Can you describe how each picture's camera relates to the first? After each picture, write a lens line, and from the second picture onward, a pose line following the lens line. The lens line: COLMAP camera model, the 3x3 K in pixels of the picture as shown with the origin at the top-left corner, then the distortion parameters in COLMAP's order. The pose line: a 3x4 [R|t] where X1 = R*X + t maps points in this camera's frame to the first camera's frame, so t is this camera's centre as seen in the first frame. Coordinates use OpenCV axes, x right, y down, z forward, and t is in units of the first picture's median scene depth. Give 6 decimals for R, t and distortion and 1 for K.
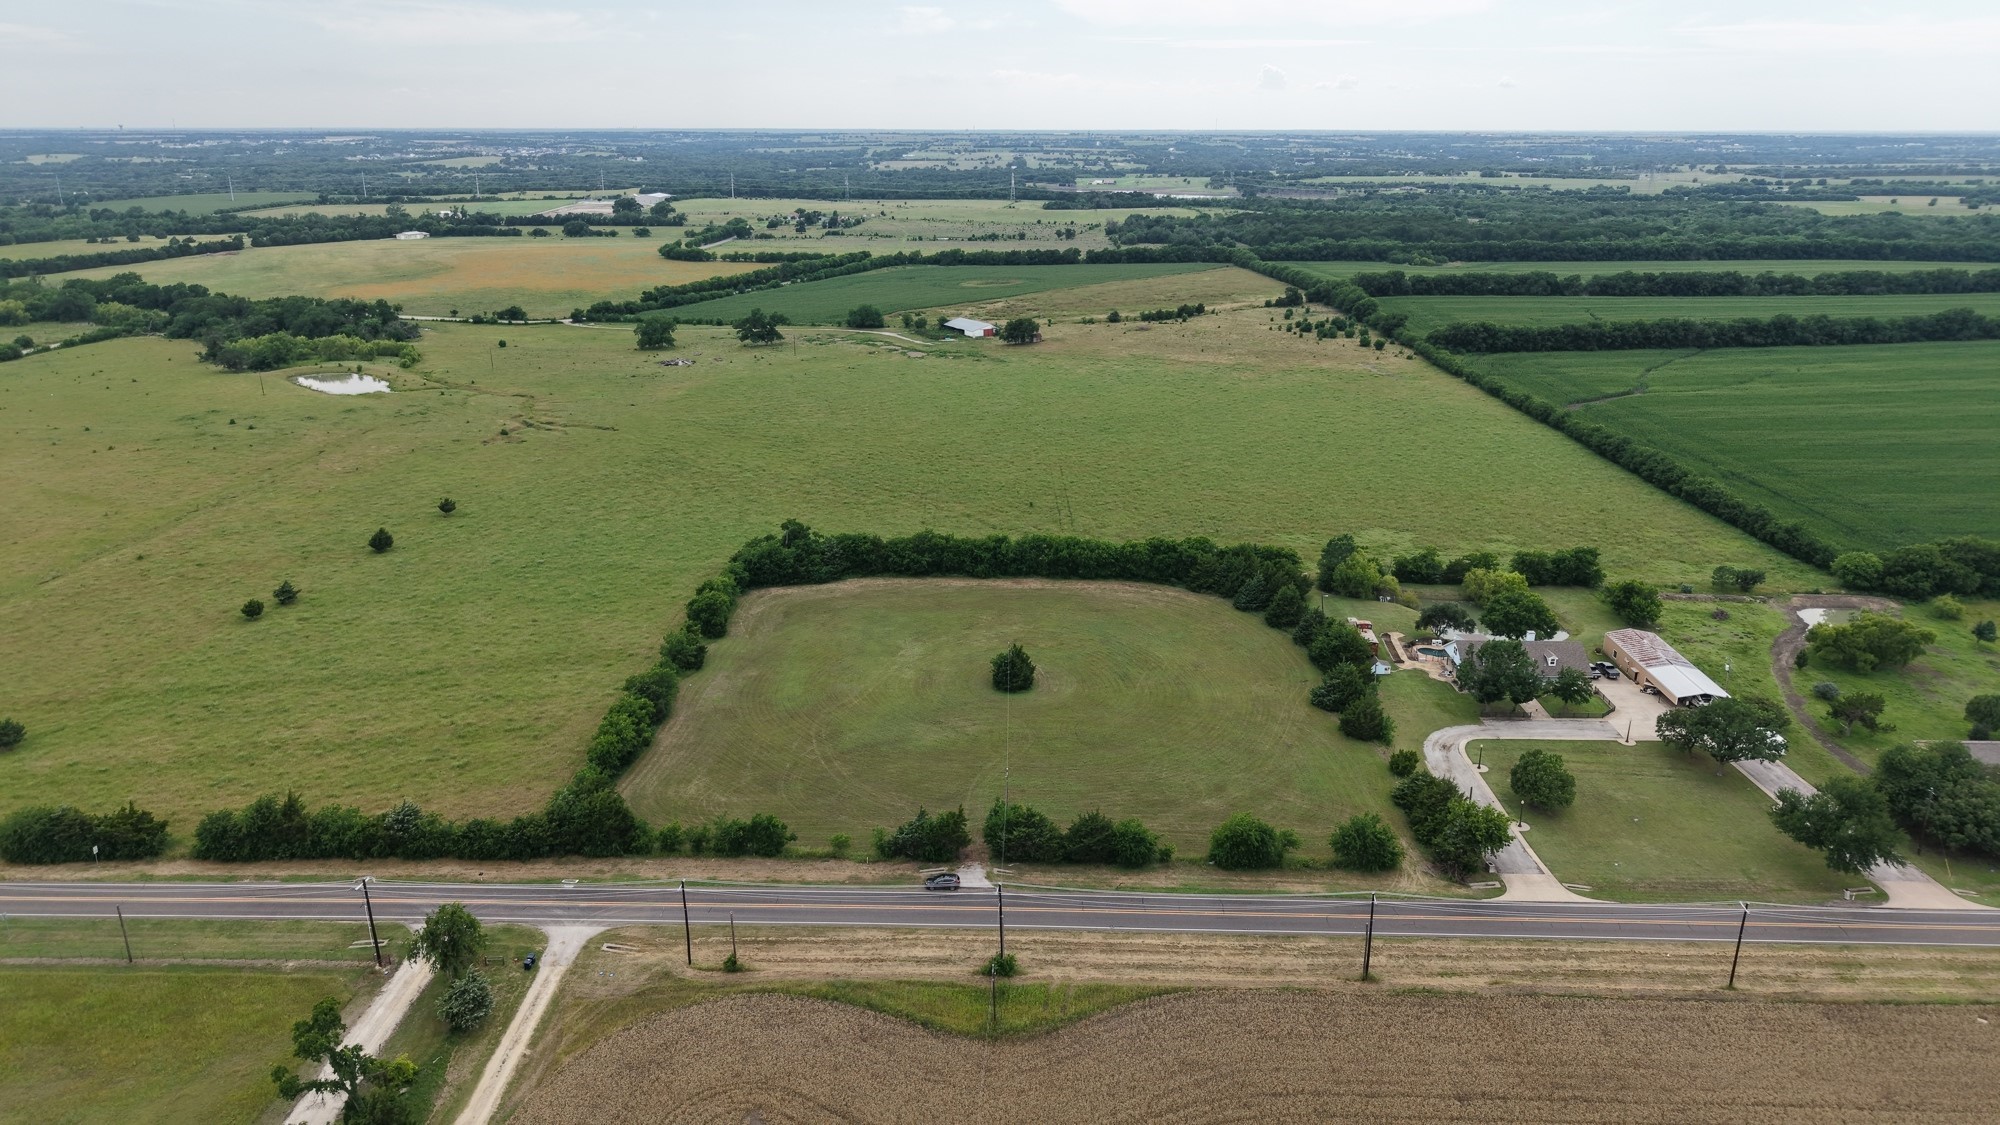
lens RADIAL K [[1329.5, 0, 1000.0], [0, 1329.5, 562.5], [0, 0, 1]] dist [0.051856, -0.067154]
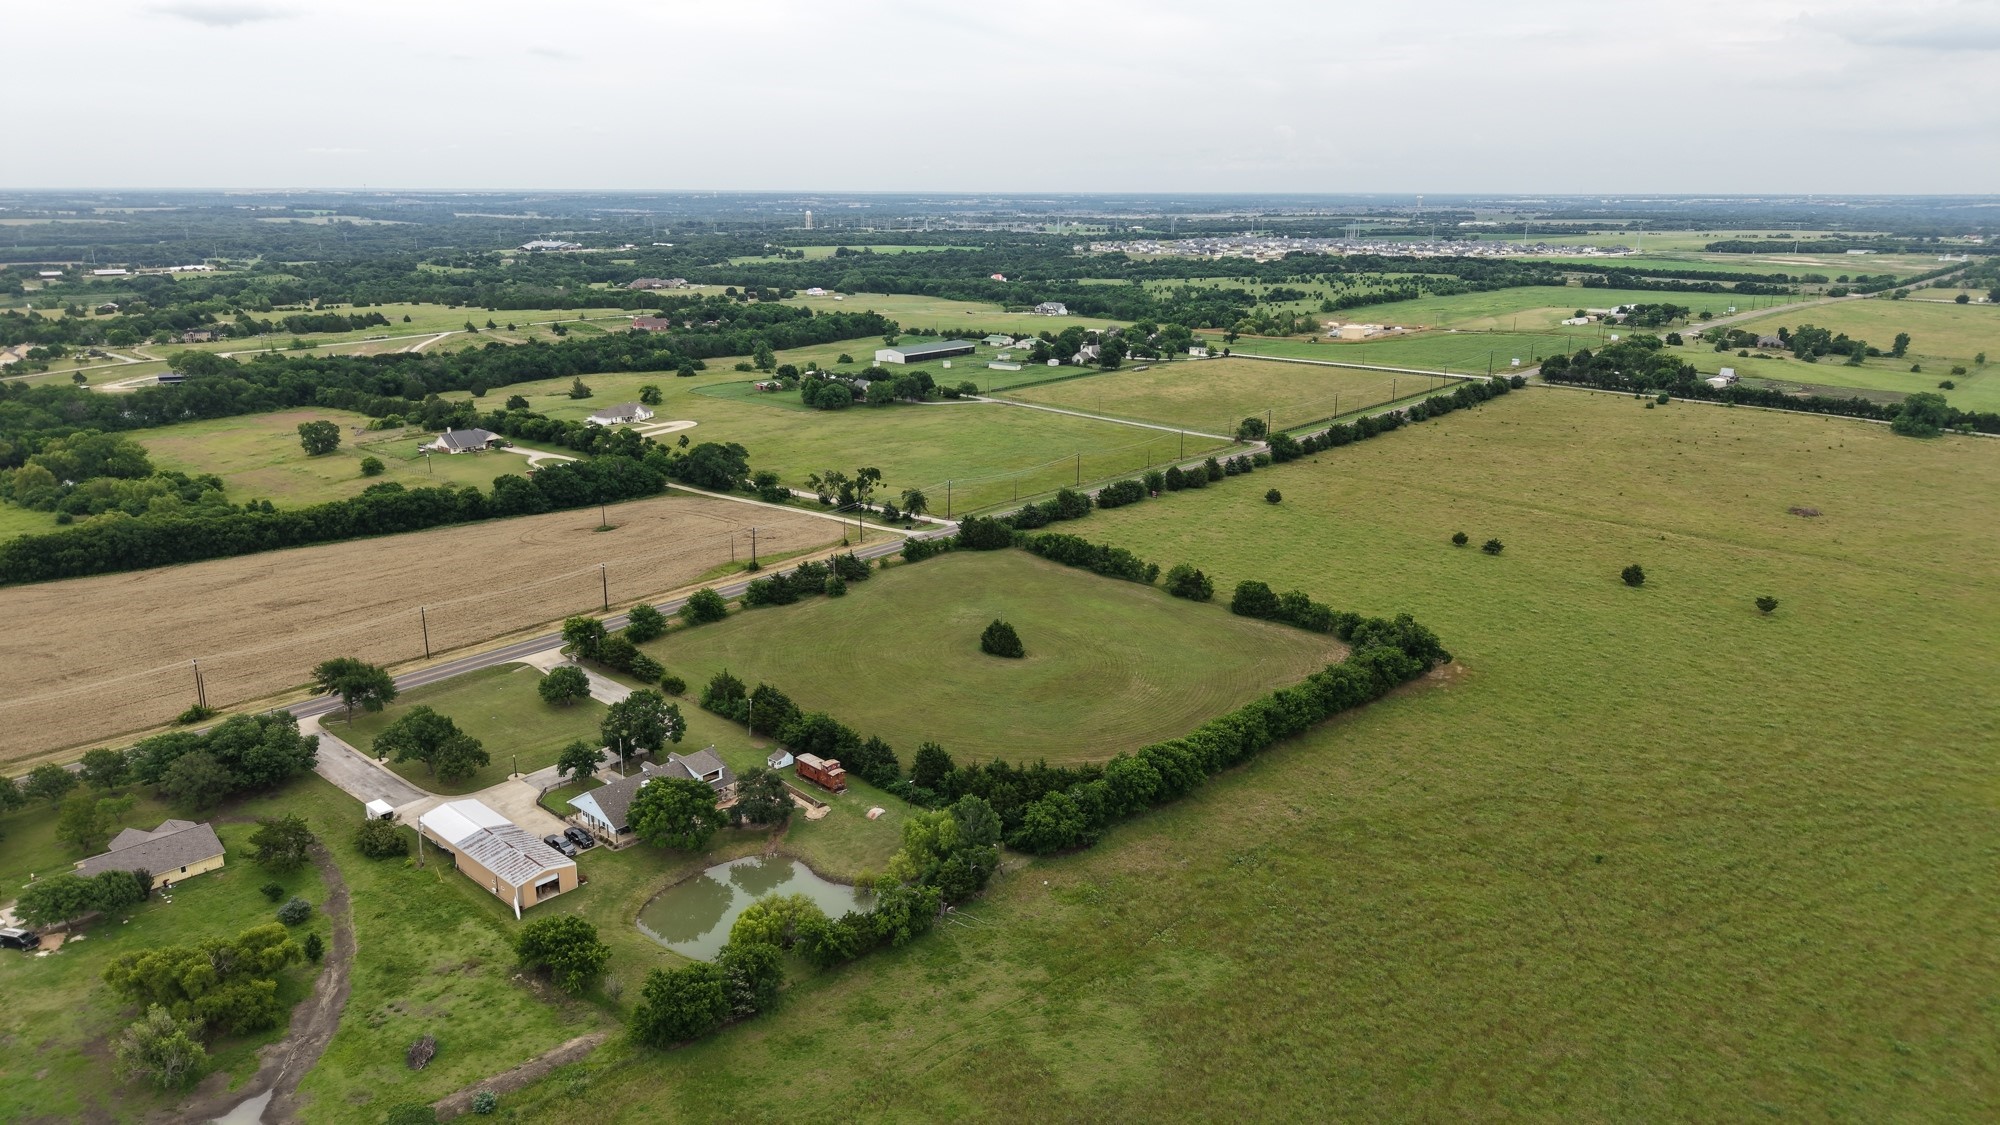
lens RADIAL K [[1329.0, 0, 1000.0], [0, 1329.0, 562.5], [0, 0, 1]] dist [0.048728, -0.079694]
pose [[-0.663078, 0.199646, -0.721435, 0.479268], [-0.236757, 0.858364, 0.455145, -0.291531], [0.710122, 0.472601, -0.521895, 0.887386]]
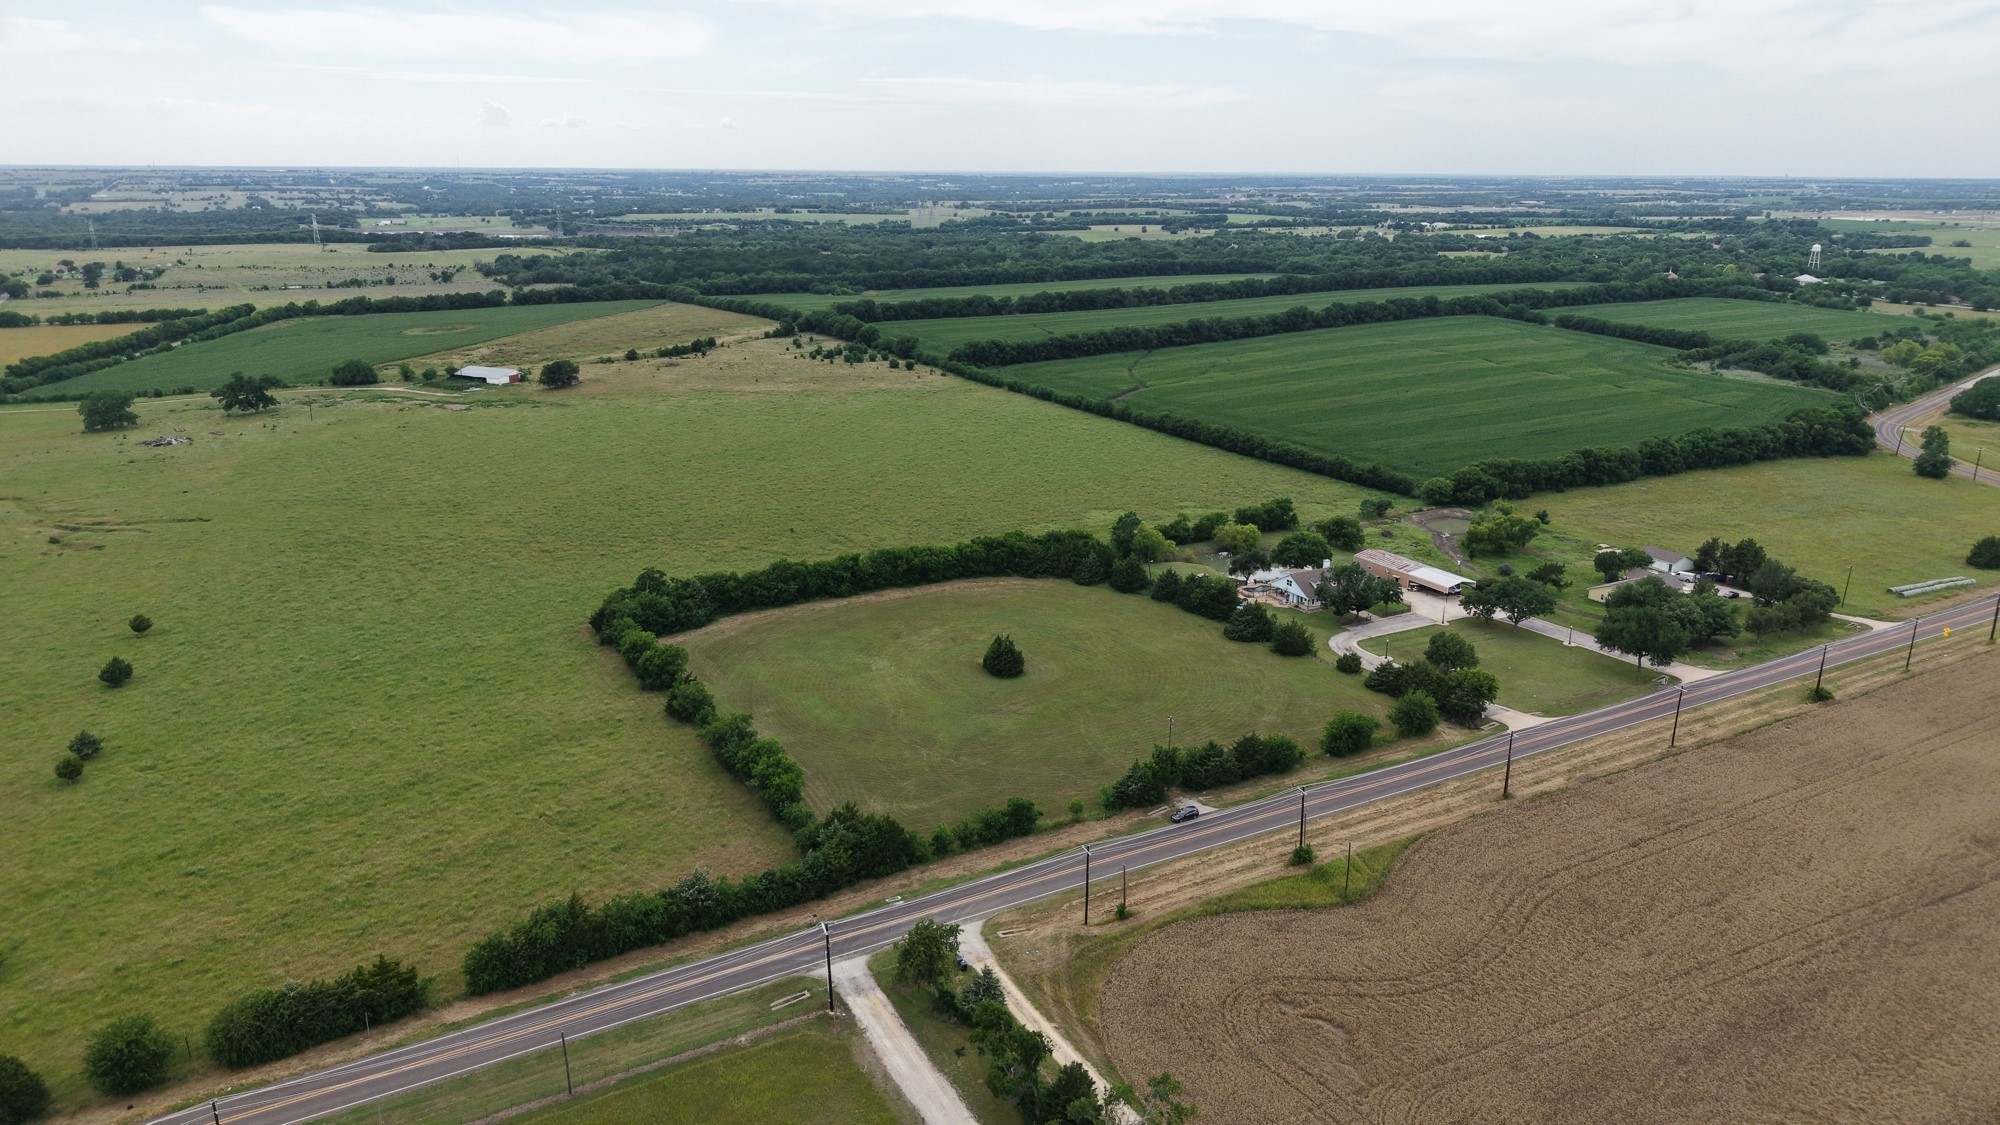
lens RADIAL K [[1325.5, 0, 1000.0], [0, 1325.5, 562.5], [0, 0, 1]] dist [0.046912, -0.071387]
pose [[0.859498, -0.142399, 0.490902, -0.290671], [0.154643, 0.987844, 0.015793, -0.008711], [-0.487184, 0.062341, 0.871071, 0.021645]]
